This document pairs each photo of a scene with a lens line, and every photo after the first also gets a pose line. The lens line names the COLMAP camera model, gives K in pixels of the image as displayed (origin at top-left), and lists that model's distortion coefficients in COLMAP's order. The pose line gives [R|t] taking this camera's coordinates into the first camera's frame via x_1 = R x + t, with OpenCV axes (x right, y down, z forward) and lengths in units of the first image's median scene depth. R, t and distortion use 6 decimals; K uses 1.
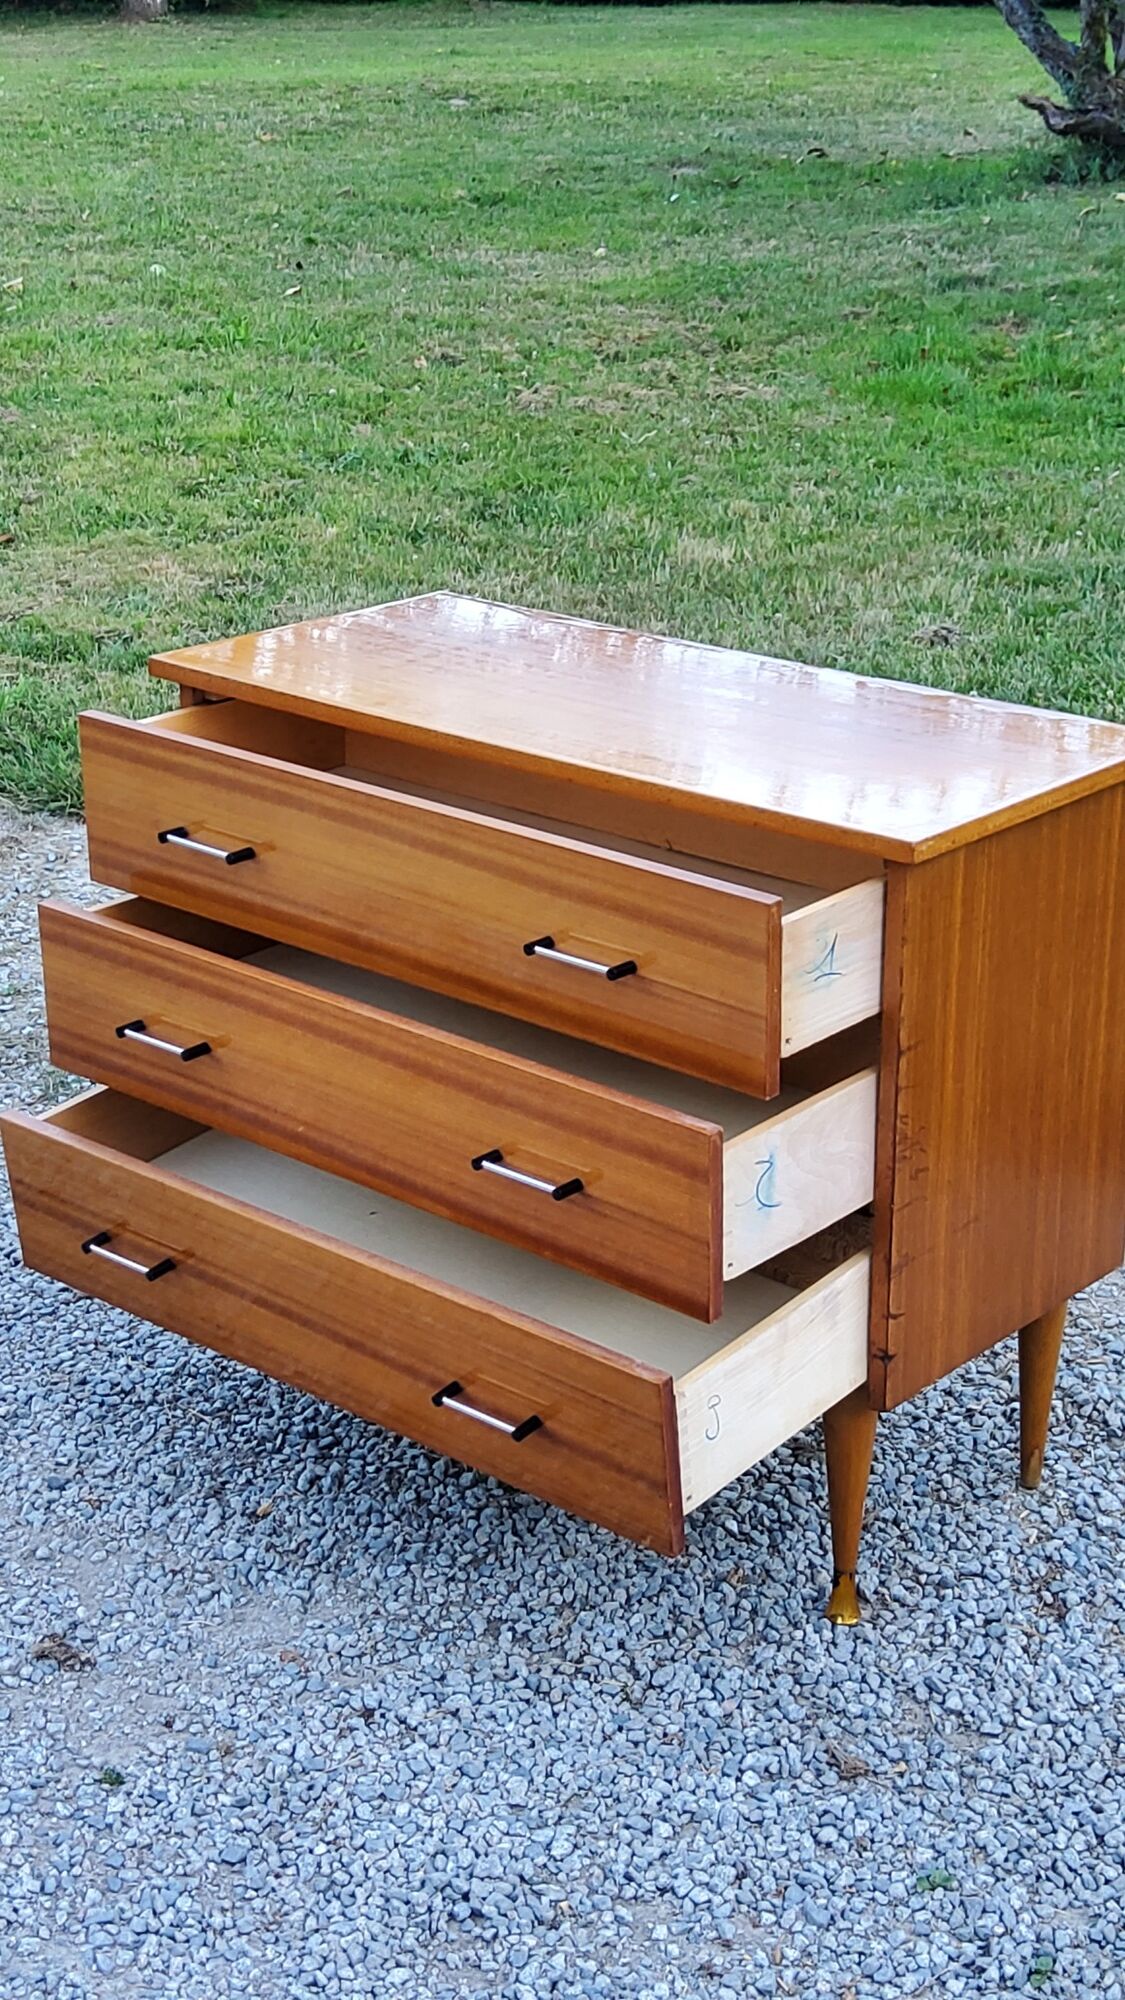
lens RADIAL K [[2978.2, 0, 575.5], [0, 2978.2, 989.2], [0, 0, 1]] dist [0.192421, -0.594209]
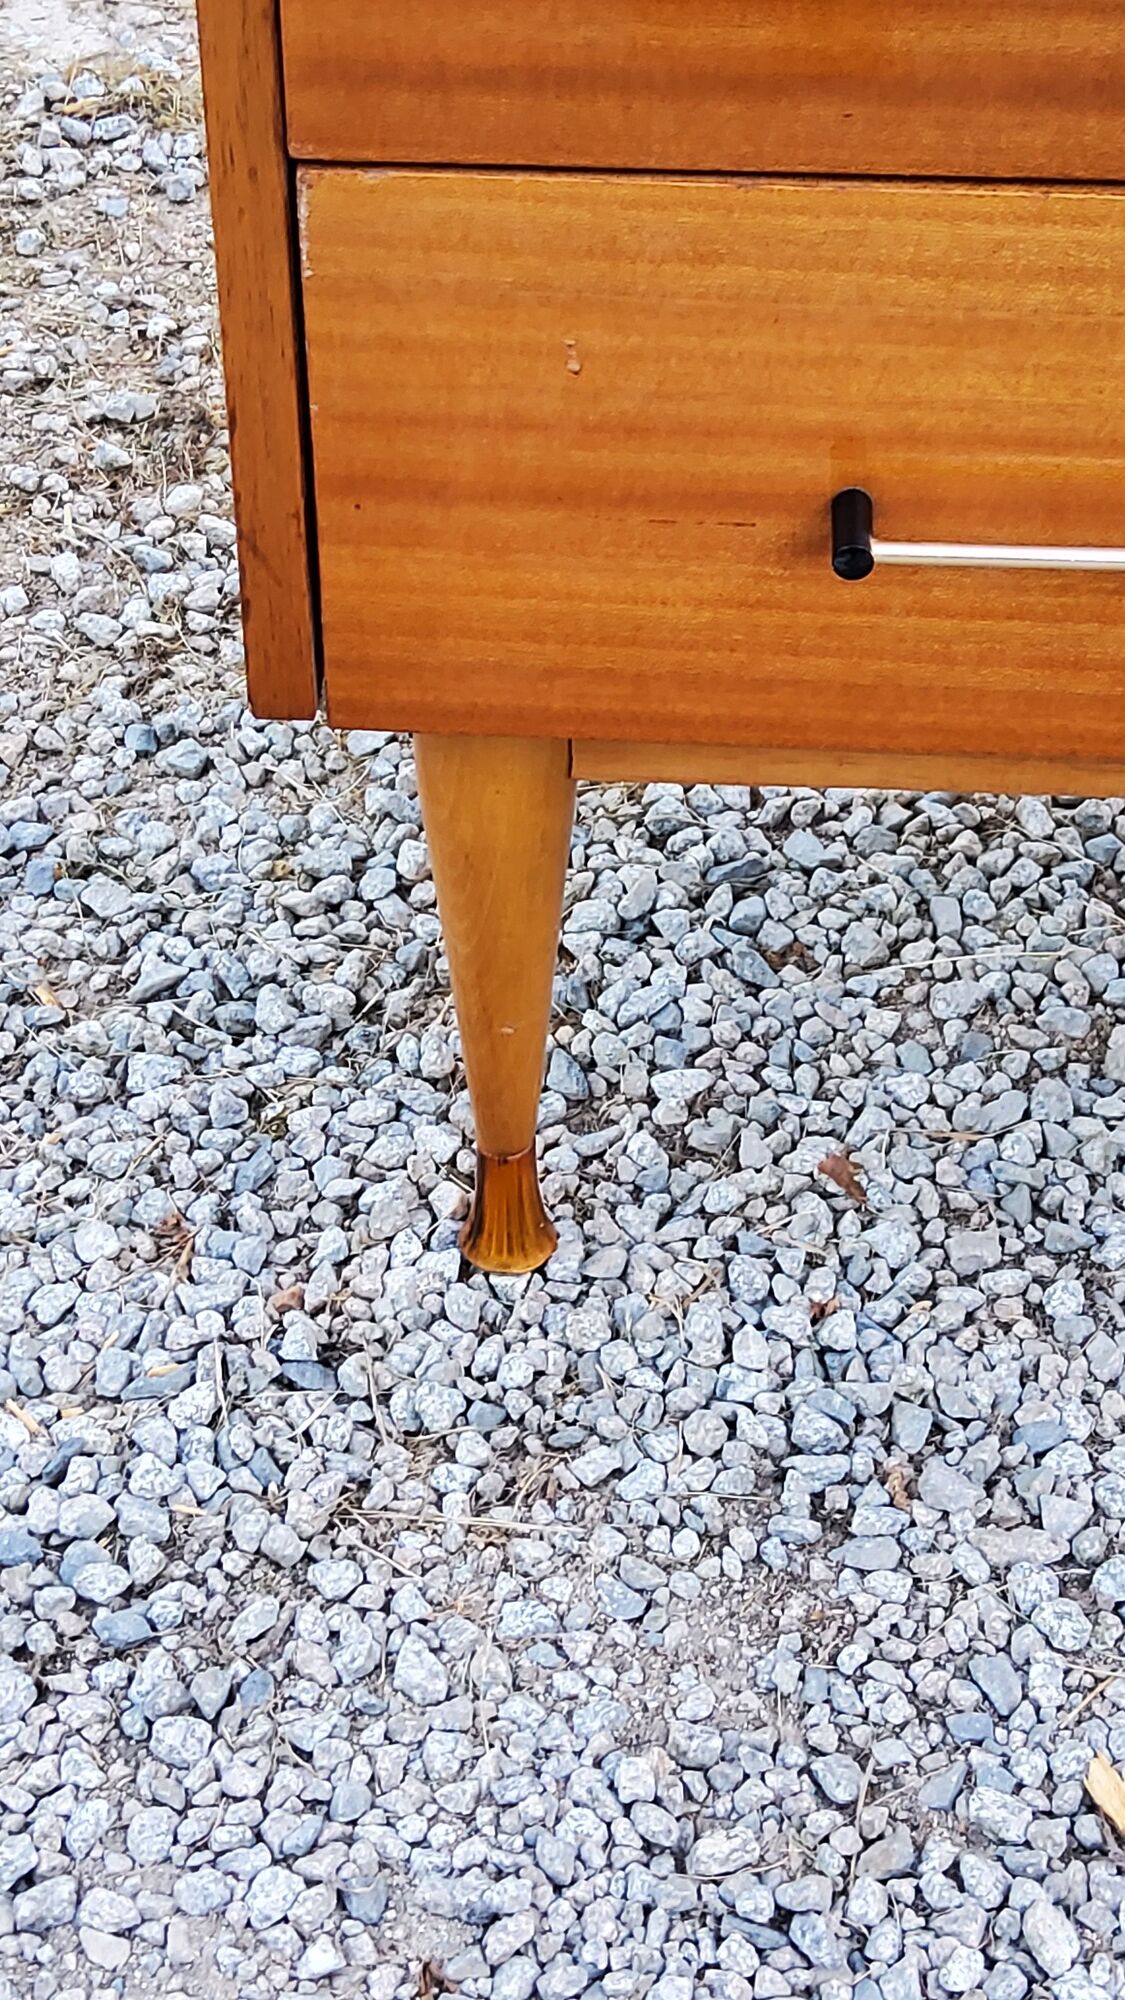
lens RADIAL K [[2978.2, 0, 575.5], [0, 2978.2, 989.2], [0, 0, 1]] dist [0.192421, -0.594209]
pose [[0.789703, -0.393910, 0.470322, -0.261587], [0.201866, 0.890789, 0.407118, -0.030237], [-0.579326, -0.226560, 0.782976, 0.839157]]
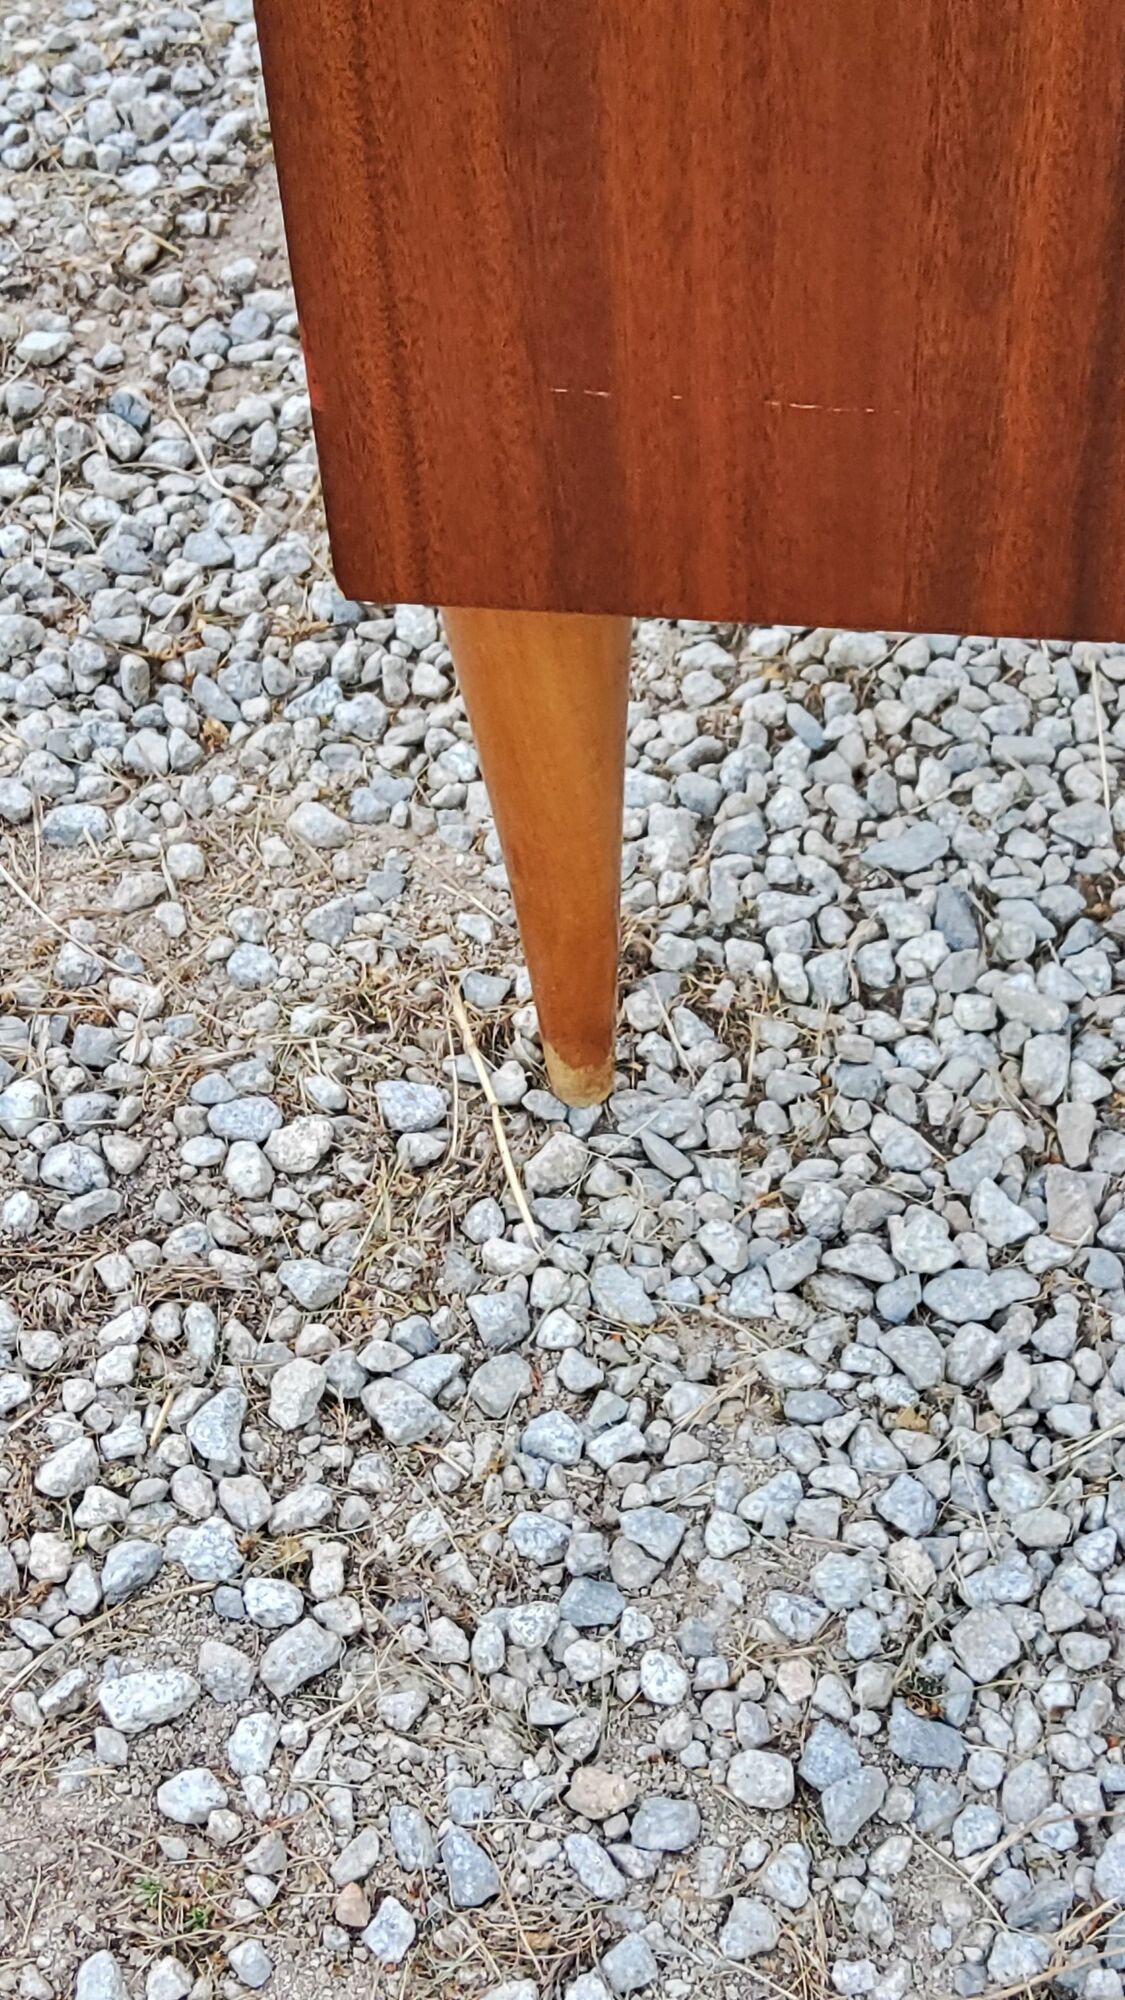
lens RADIAL K [[2978.2, 0, 575.5], [0, 2978.2, 989.2], [0, 0, 1]] dist [0.192421, -0.594209]
pose [[-0.530970, -0.619375, 0.578313, -0.214119], [0.329170, 0.478113, 0.814282, -0.147910], [-0.780845, 0.622722, -0.049984, 1.209894]]
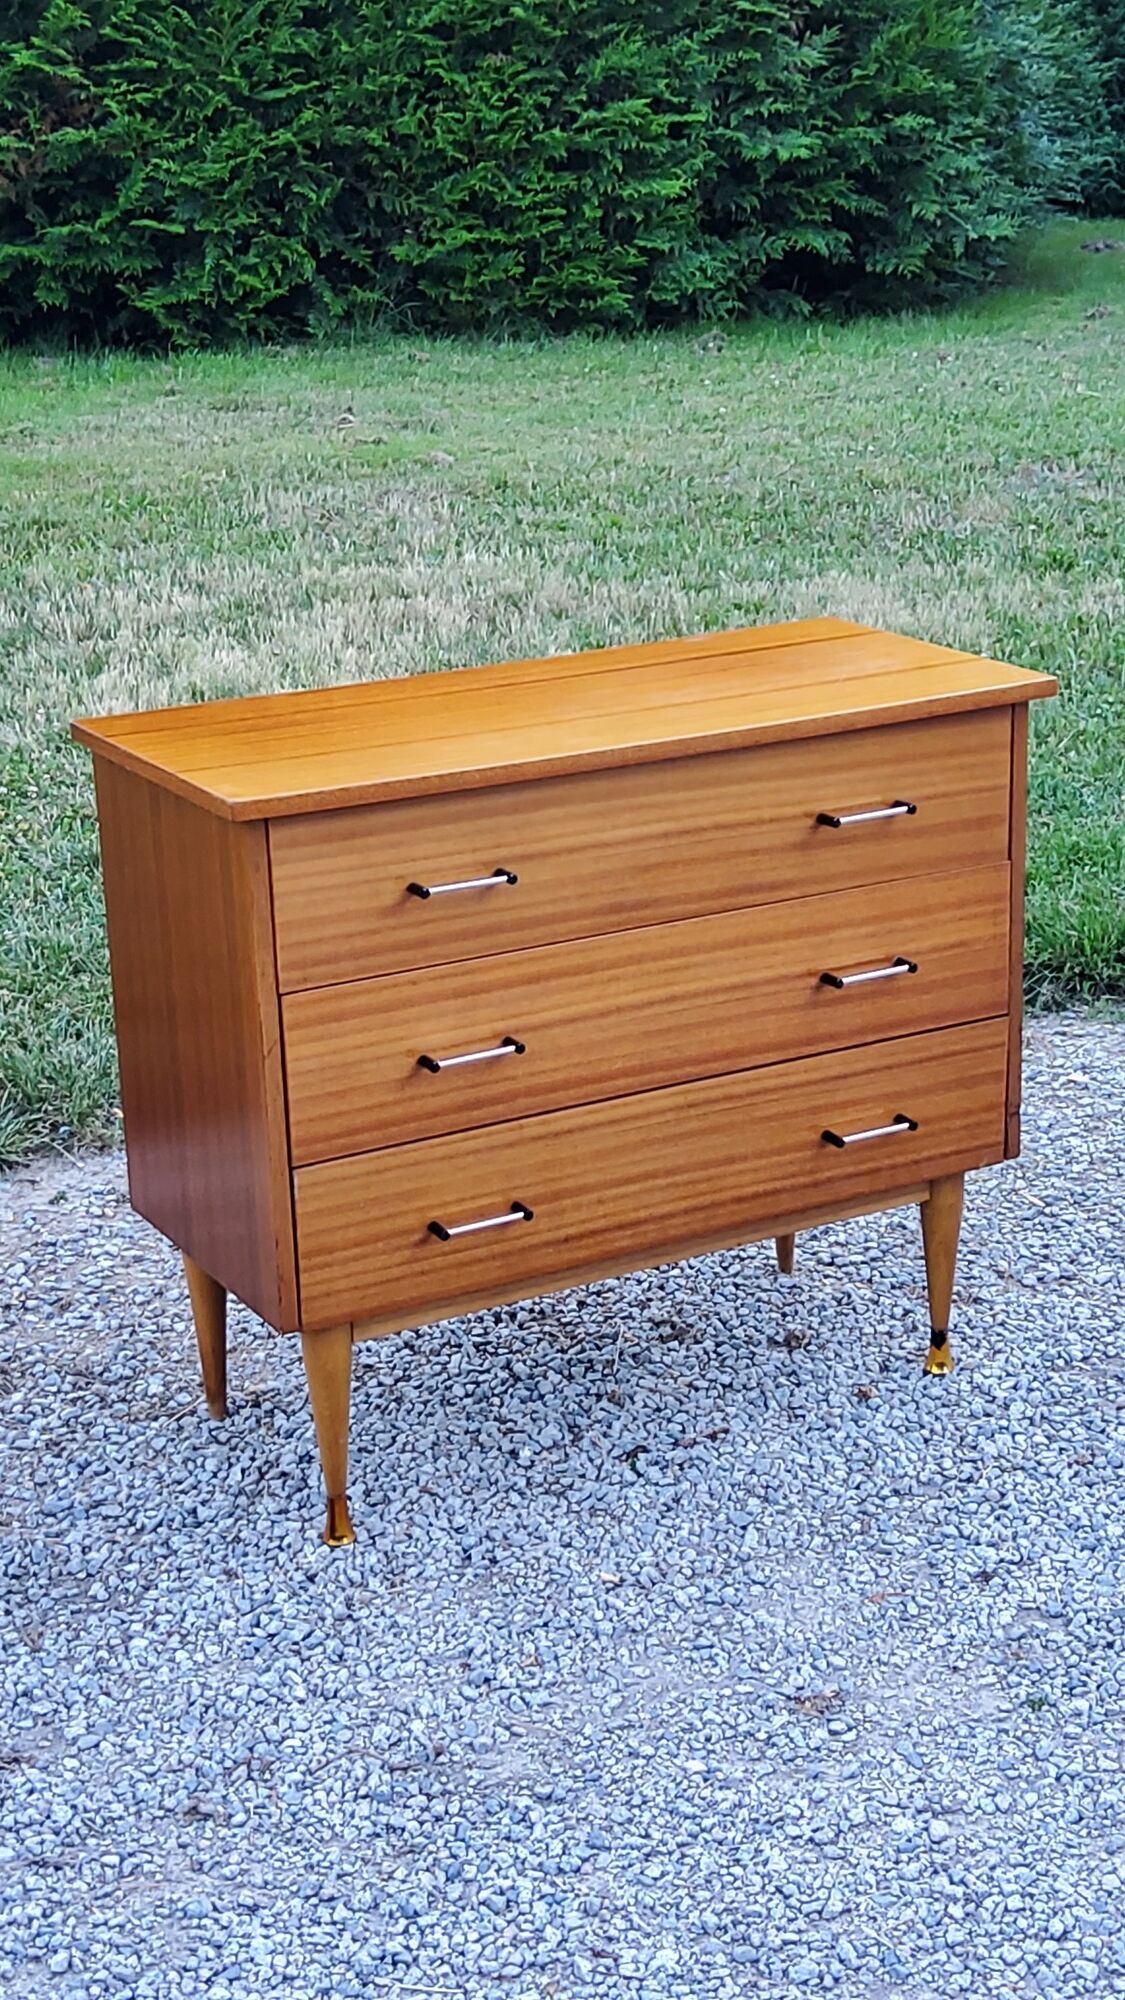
lens RADIAL K [[2982.8, 0, 571.8], [0, 2982.8, 988.2], [0, 0, 1]] dist [0.180339, -0.541072]
pose [[0.350630, -0.297653, 0.887954, -0.952493], [0.350796, 0.920862, 0.170164, -0.182176], [-0.868332, 0.251826, 0.427297, 0.556619]]
